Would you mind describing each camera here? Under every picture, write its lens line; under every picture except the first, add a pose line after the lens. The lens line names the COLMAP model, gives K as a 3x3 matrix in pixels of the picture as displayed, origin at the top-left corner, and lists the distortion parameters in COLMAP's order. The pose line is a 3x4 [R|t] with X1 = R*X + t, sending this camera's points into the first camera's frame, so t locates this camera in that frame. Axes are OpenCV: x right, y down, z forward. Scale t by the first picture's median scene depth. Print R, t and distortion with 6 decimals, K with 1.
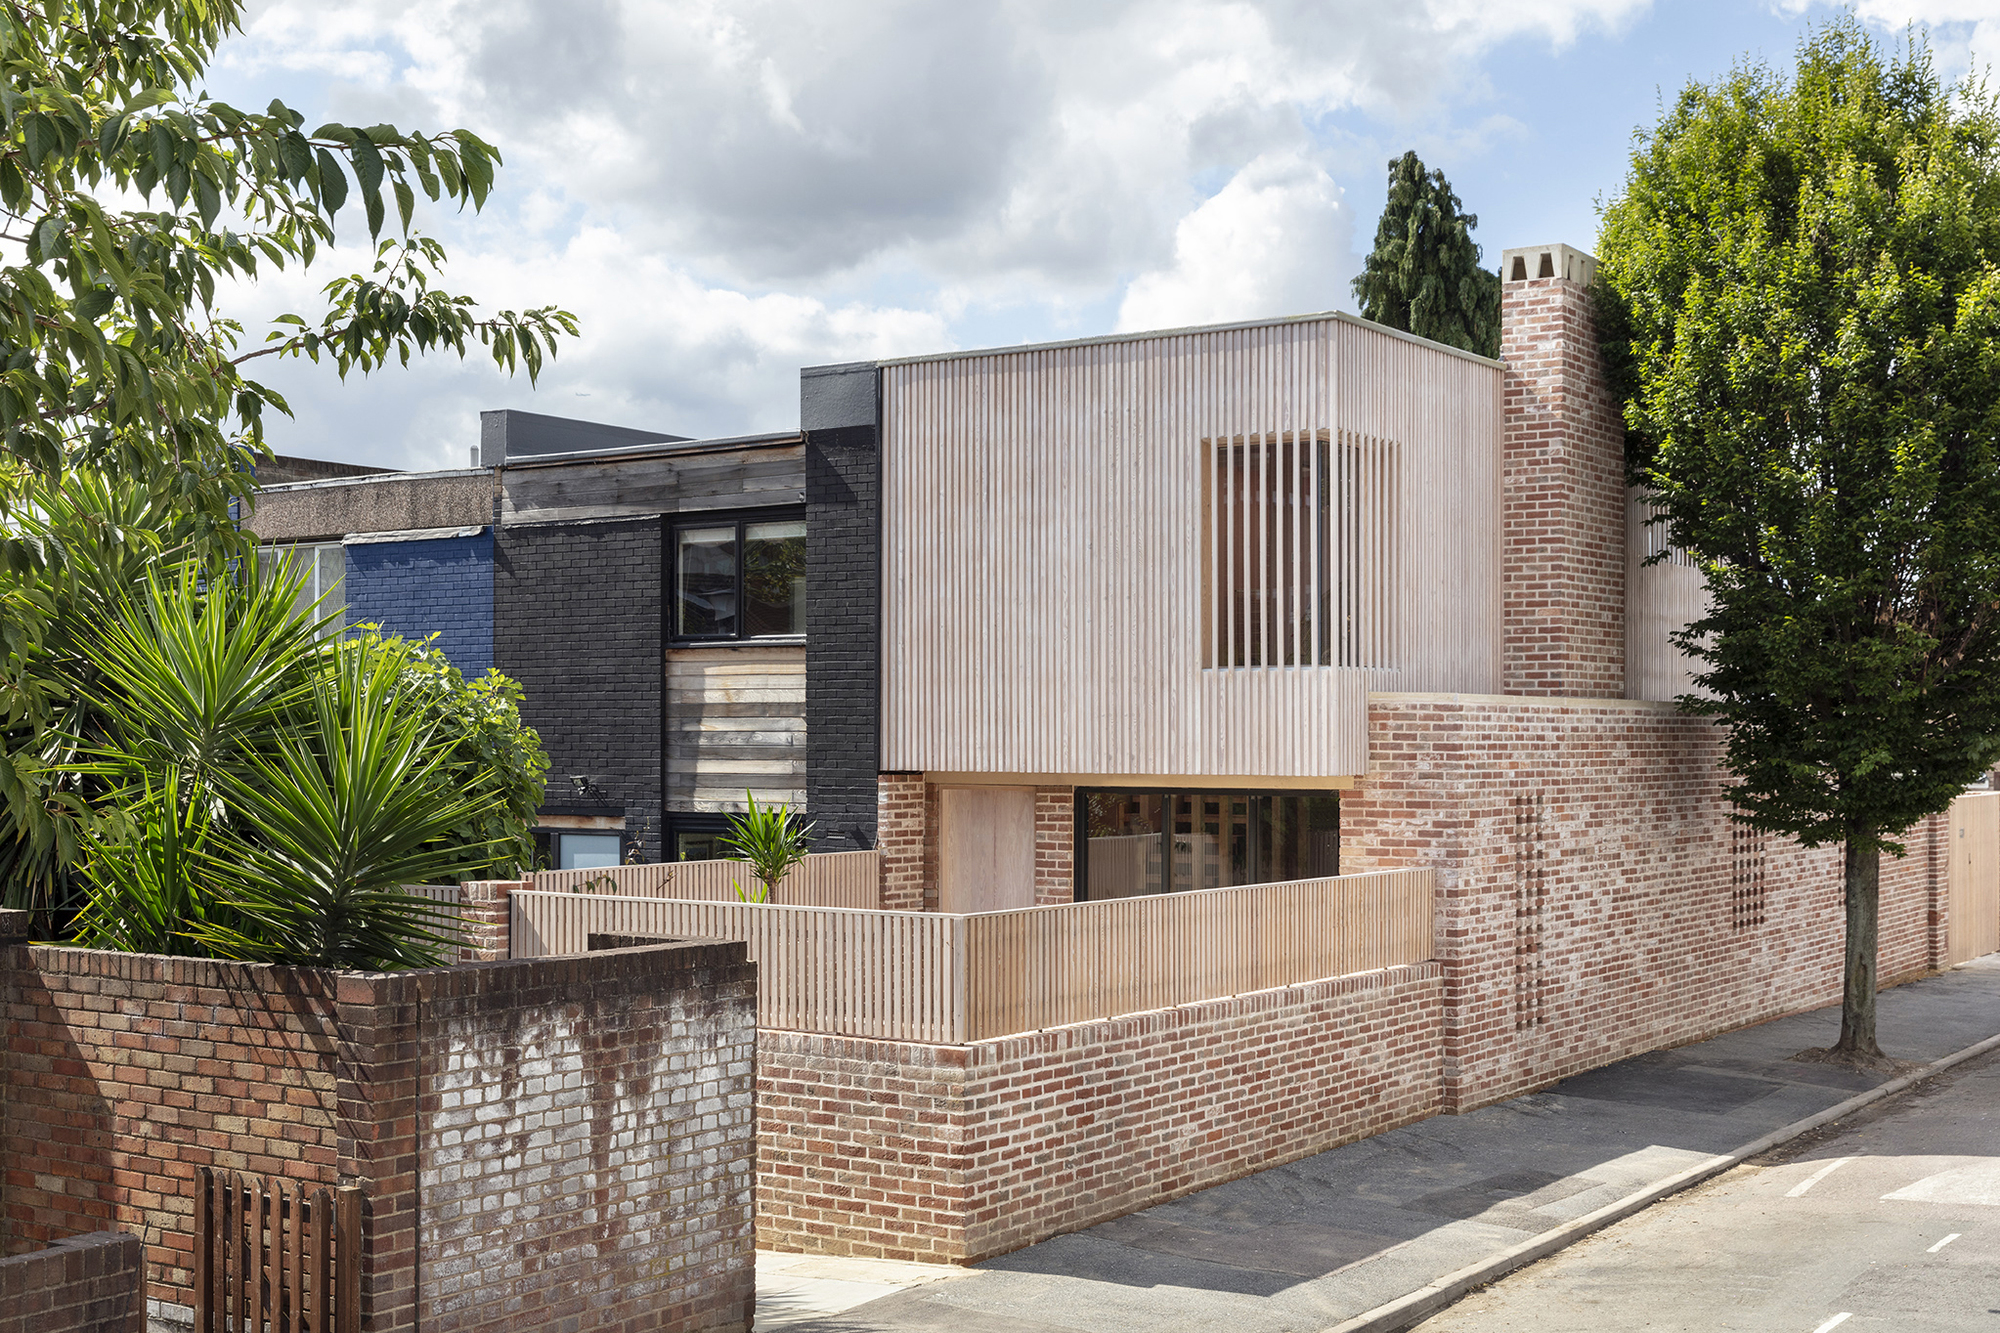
lens RADIAL K [[2354.8, 0, 1029.6], [0, 2354.8, 722.5], [0, 0, 1]] dist [-0.000399, 0.000000]
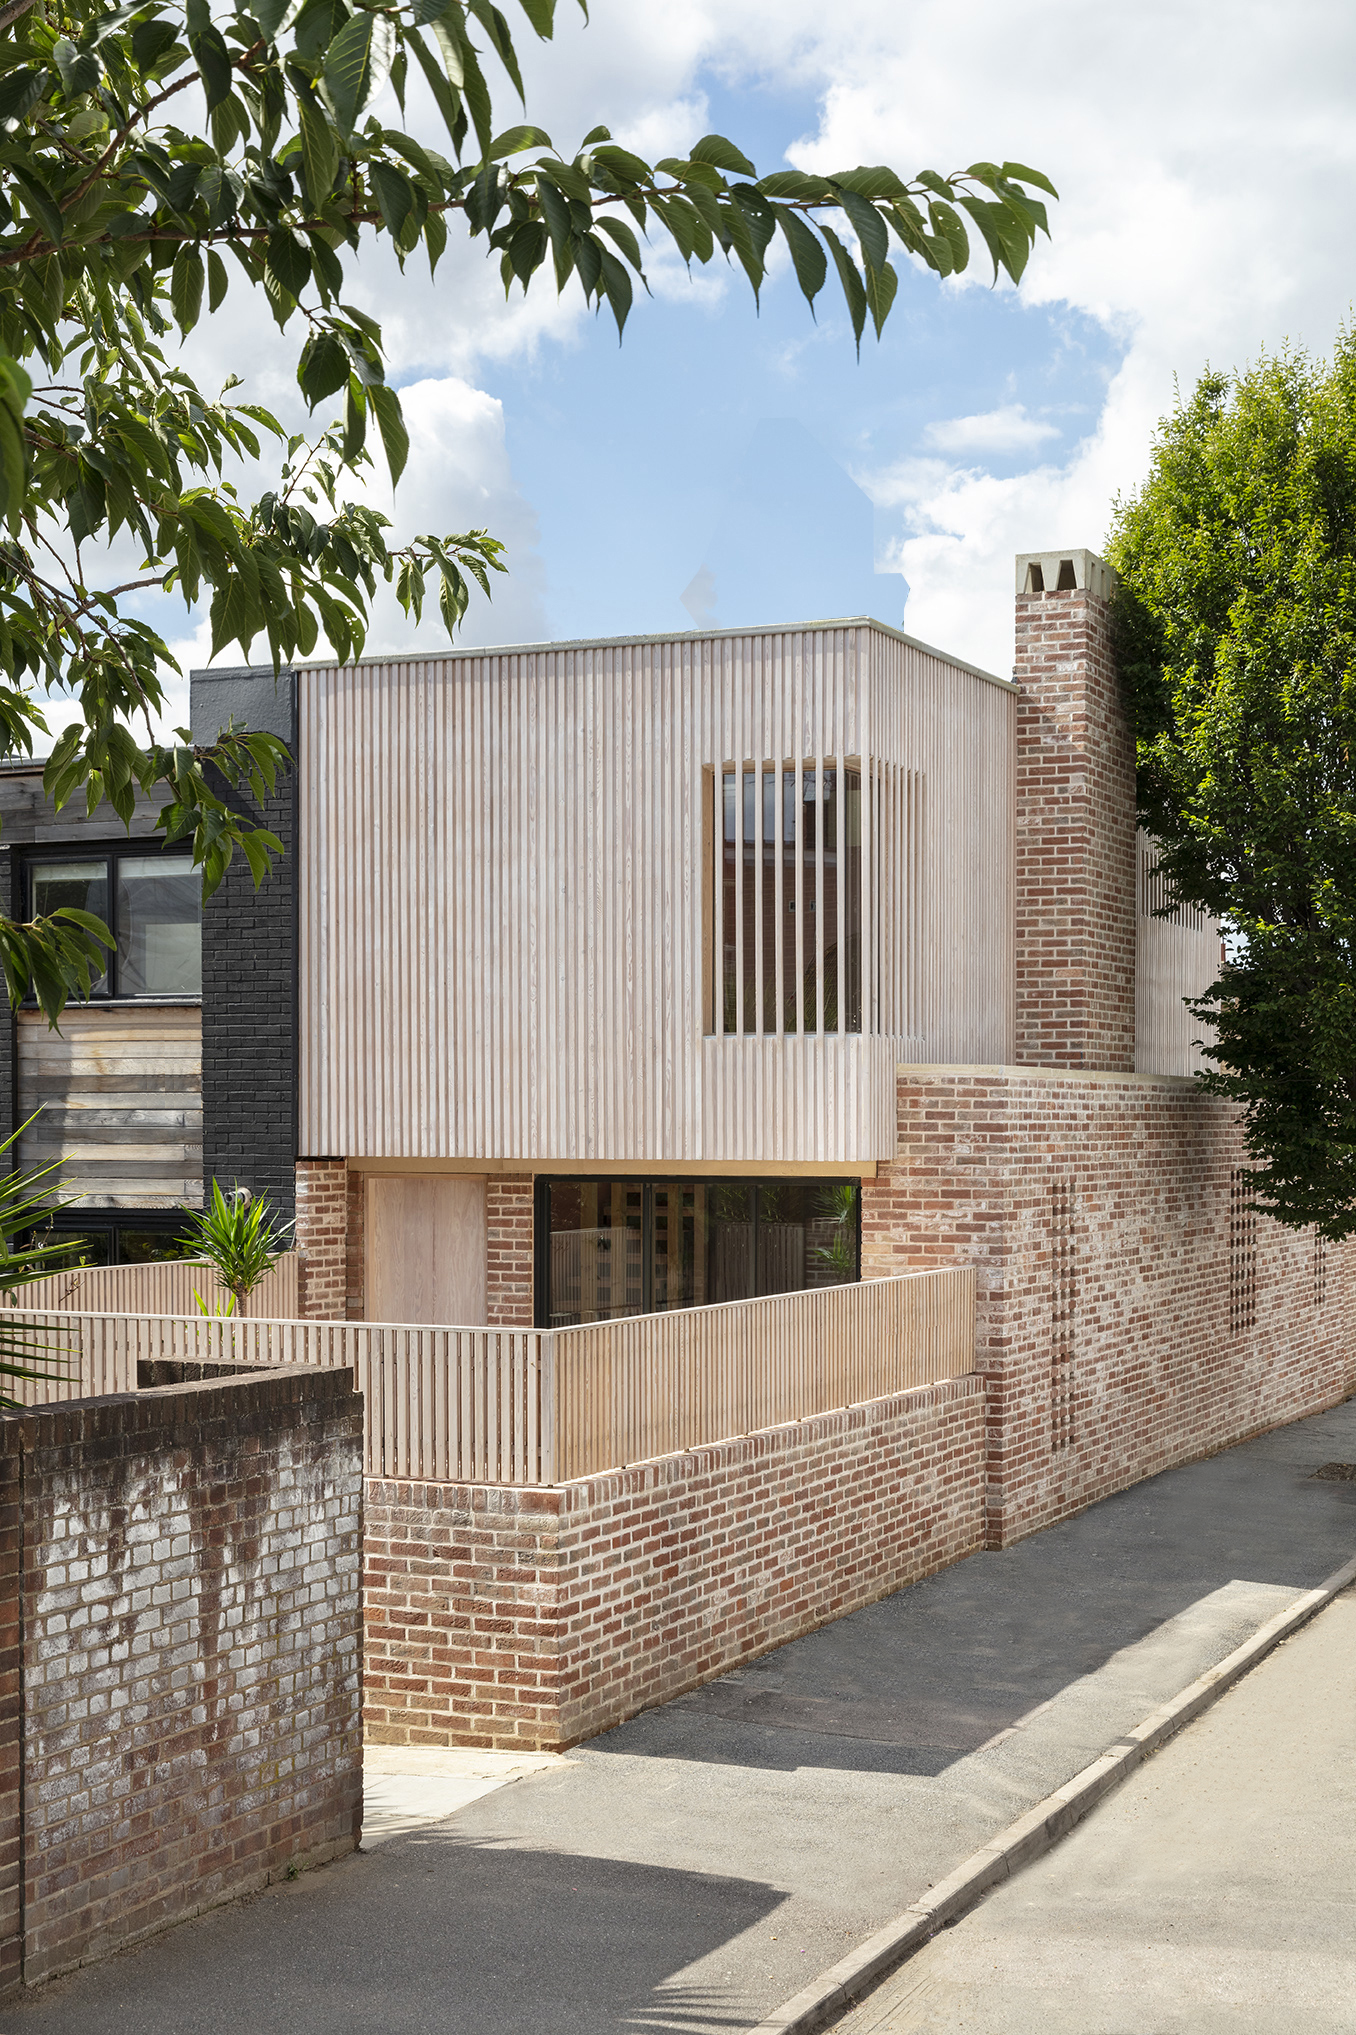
lens RADIAL K [[2677.8, 0, 655.8], [0, 2677.8, 1161.1], [0, 0, 1]] dist [0.002596, 0.000000]
pose [[0.987180, -0.002935, 0.159583, -0.100635], [-0.000650, 0.999749, 0.022405, 0.000838], [-0.159609, -0.022221, 0.986930, 0.046877]]
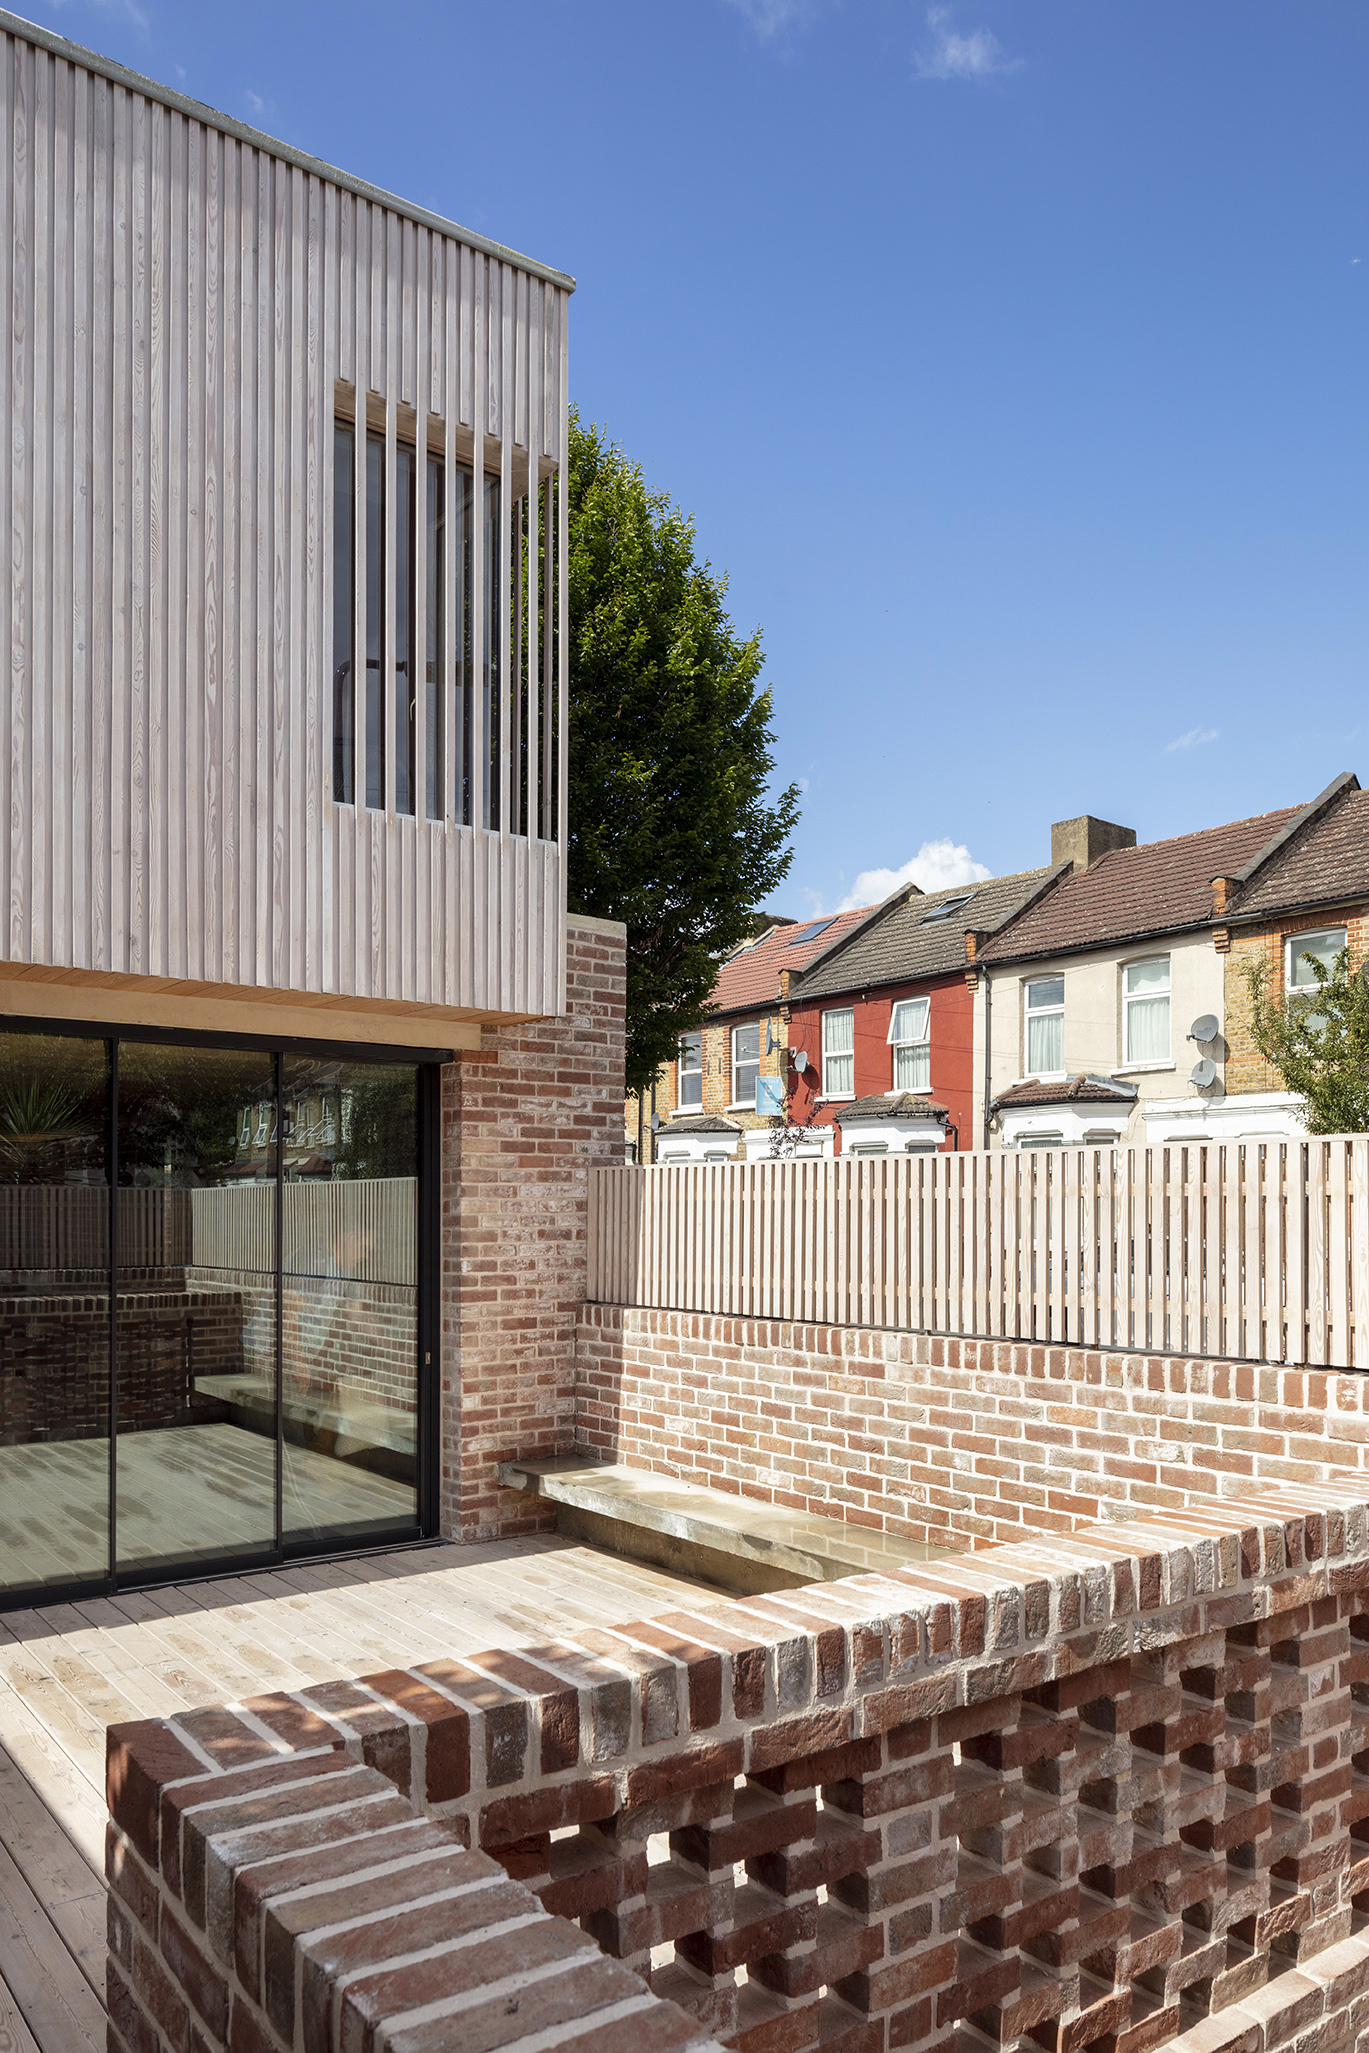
lens RADIAL K [[1423.9, 0, 685.5], [0, 1423.9, 1224.0], [0, 0, 1]] dist [-0.007685, -0.004223]
pose [[0.319283, -0.005417, 0.947644, -0.218787], [-0.004565, 0.999963, 0.007254, 0.074366], [-0.947649, -0.006642, 0.319246, 0.834851]]
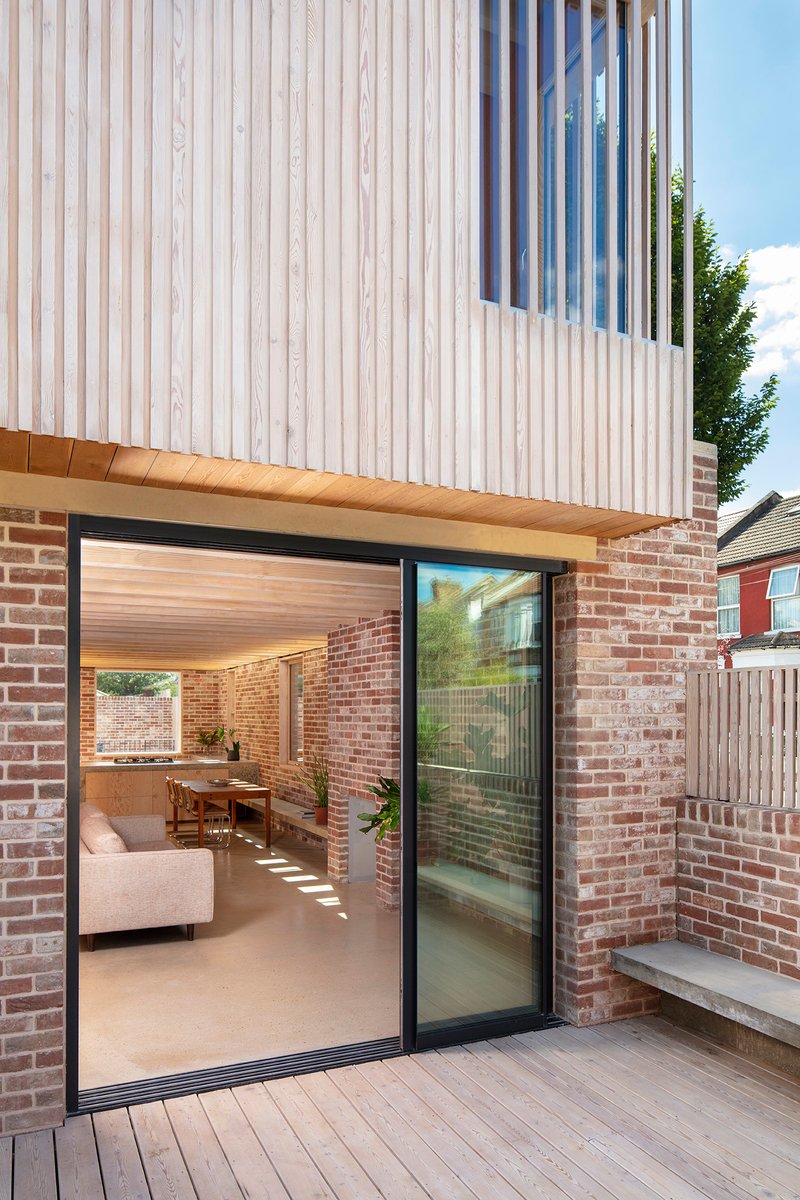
lens RADIAL K [[832.3, 0, 397.2], [0, 832.3, 717.8], [0, 0, 1]] dist [-0.007685, -0.004223]
pose [[0.518998, 0.000354, 0.854776, -0.102363], [-0.003067, 0.999994, 0.001448, 0.075339], [-0.854770, -0.003374, 0.518996, 0.937453]]
